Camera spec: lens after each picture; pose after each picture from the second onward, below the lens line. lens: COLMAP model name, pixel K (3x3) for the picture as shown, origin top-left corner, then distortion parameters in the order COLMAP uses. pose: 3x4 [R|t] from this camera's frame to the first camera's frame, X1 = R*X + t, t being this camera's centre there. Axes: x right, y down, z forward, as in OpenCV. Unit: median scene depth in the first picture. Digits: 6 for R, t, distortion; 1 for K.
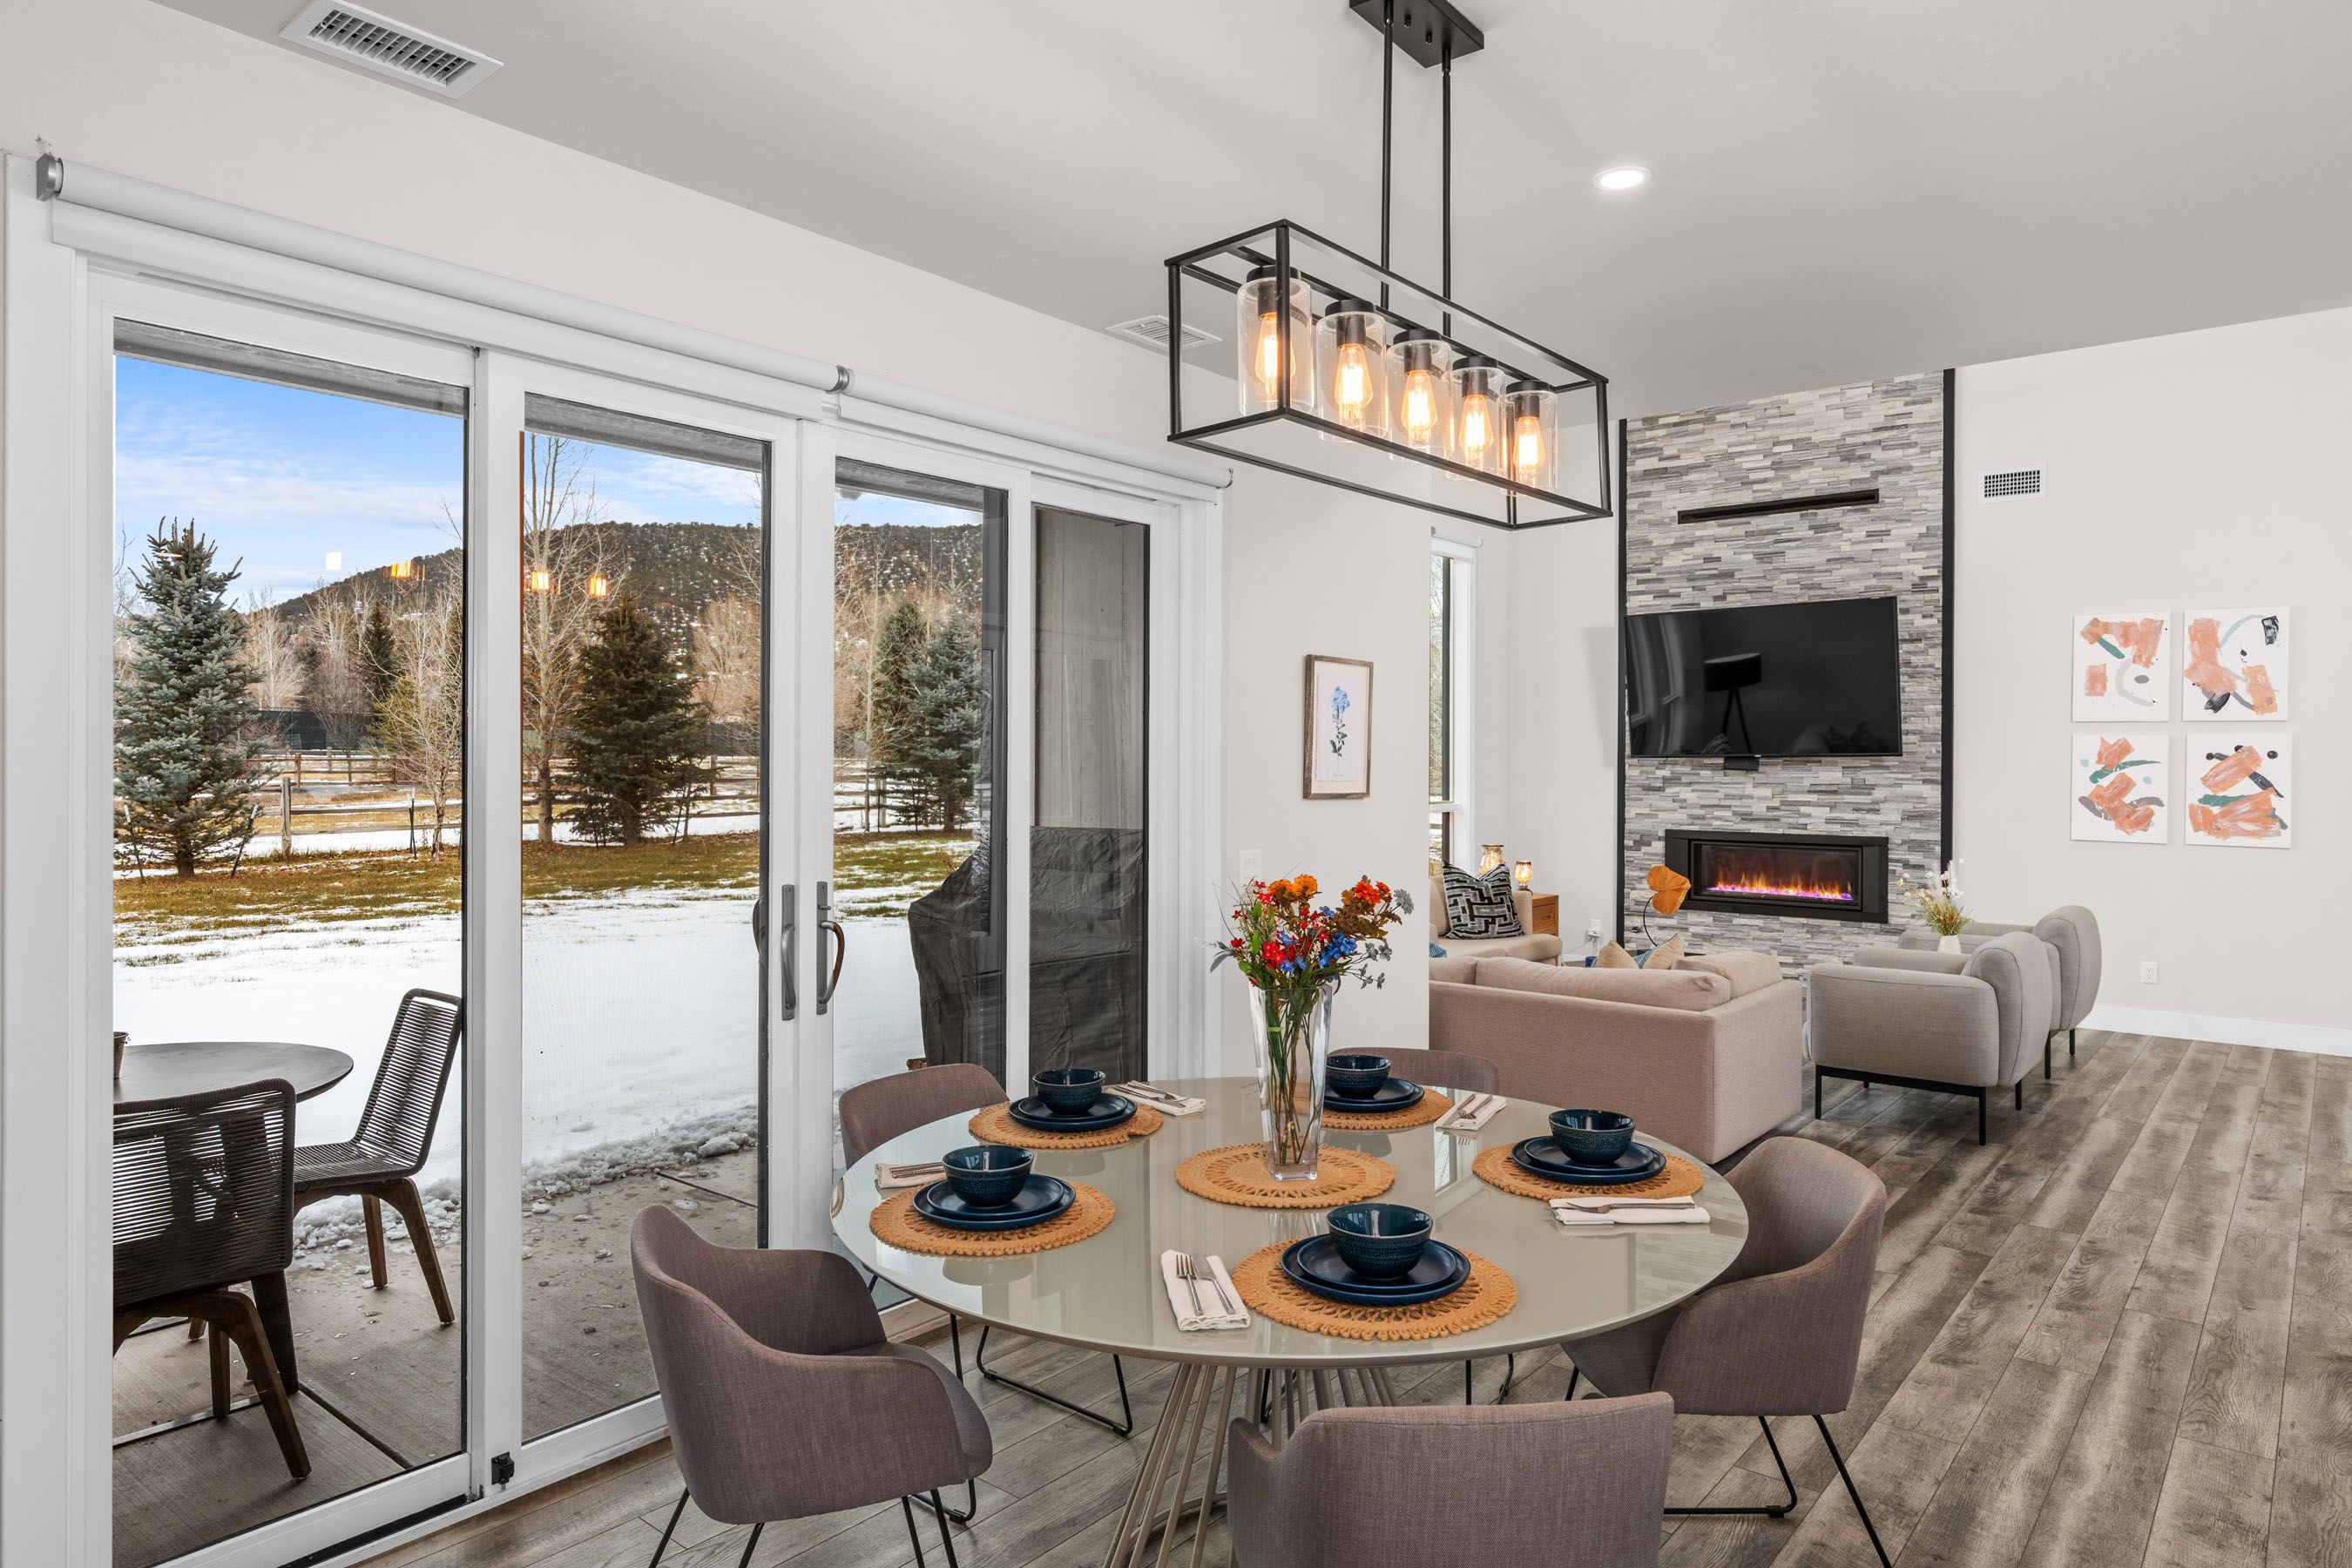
lens RADIAL K [[1412.0, 0, 1174.8], [0, 1412.0, 764.0], [0, 0, 1]] dist [-0.001005, -0.001309]
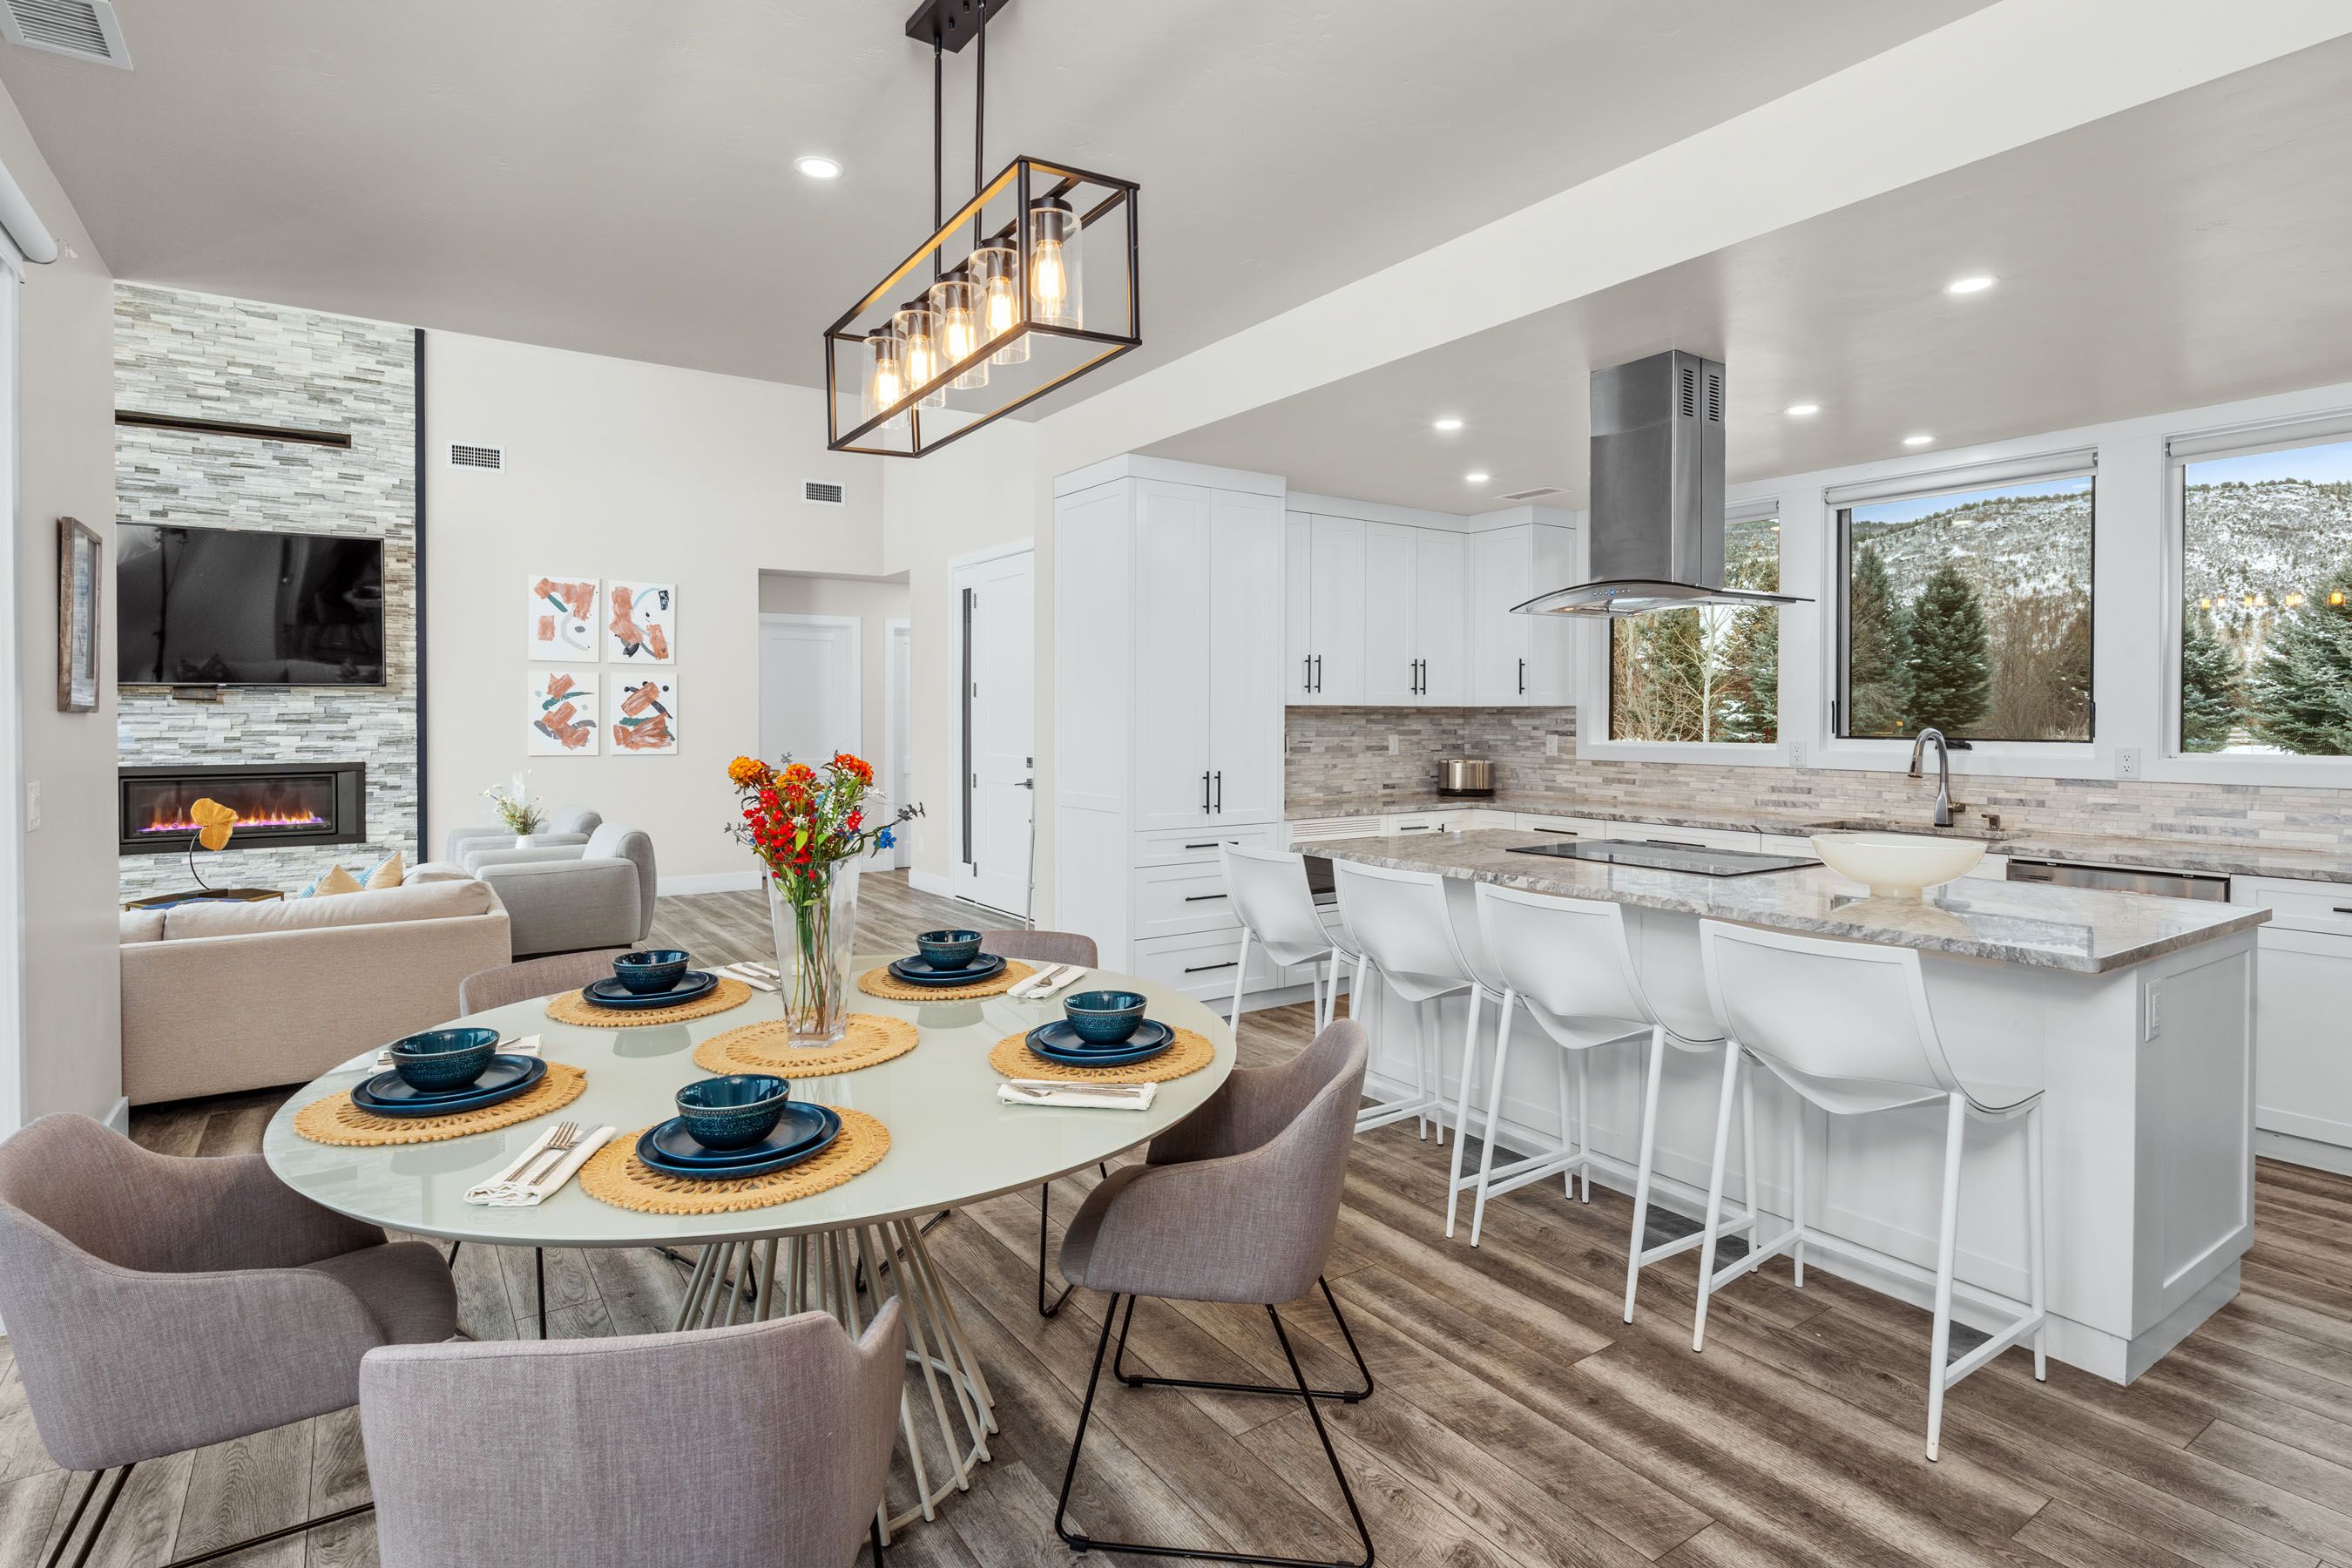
lens RADIAL K [[1185.7, 0, 1175.1], [0, 1185.7, 726.6], [0, 0, 1]] dist [-0.001266, -0.000255]
pose [[0.271386, -0.013904, 0.962370, -0.190972], [0.004528, 0.999903, 0.013170, 0.015413], [-0.962460, 0.000784, 0.271423, 0.158440]]
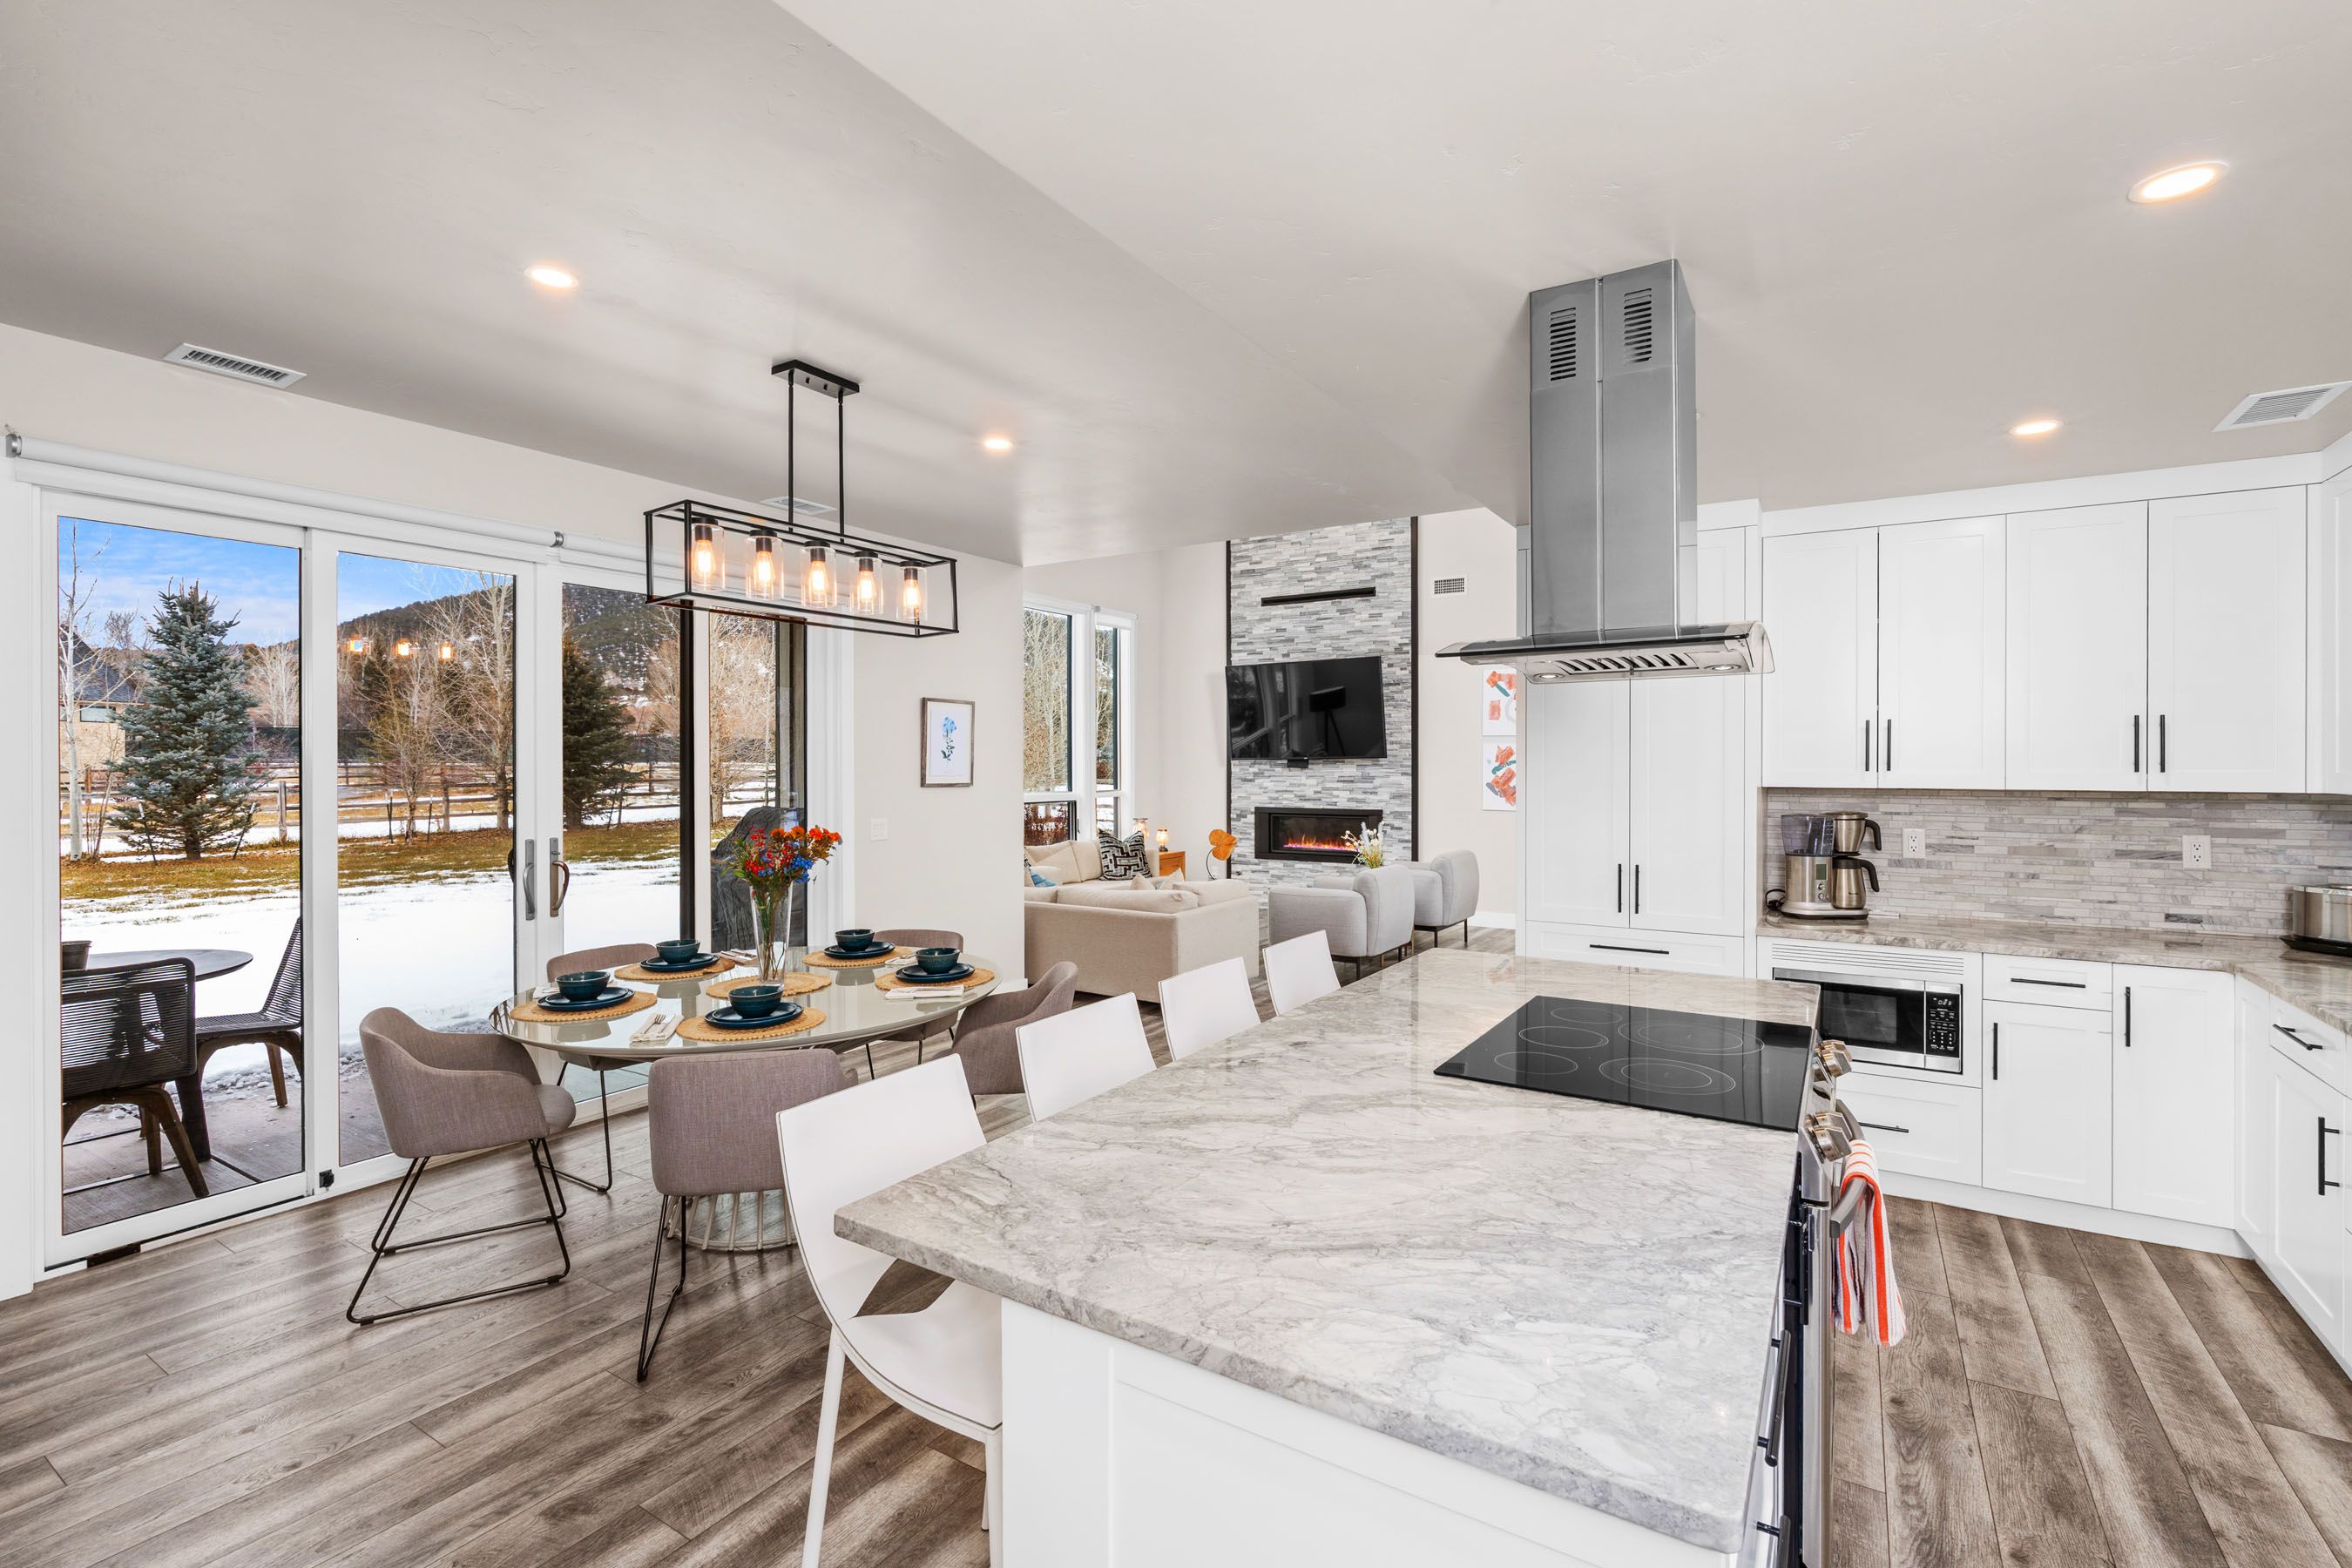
lens RADIAL K [[1060.5, 0, 1176.2], [0, 1060.5, 764.5], [0, 0, 1]] dist [-0.004899, 0.000035]
pose [[0.991603, -0.006324, 0.129168, 0.125055], [0.006456, 0.999979, -0.000601, 0.000917], [-0.129162, 0.001430, 0.991623, -0.132509]]
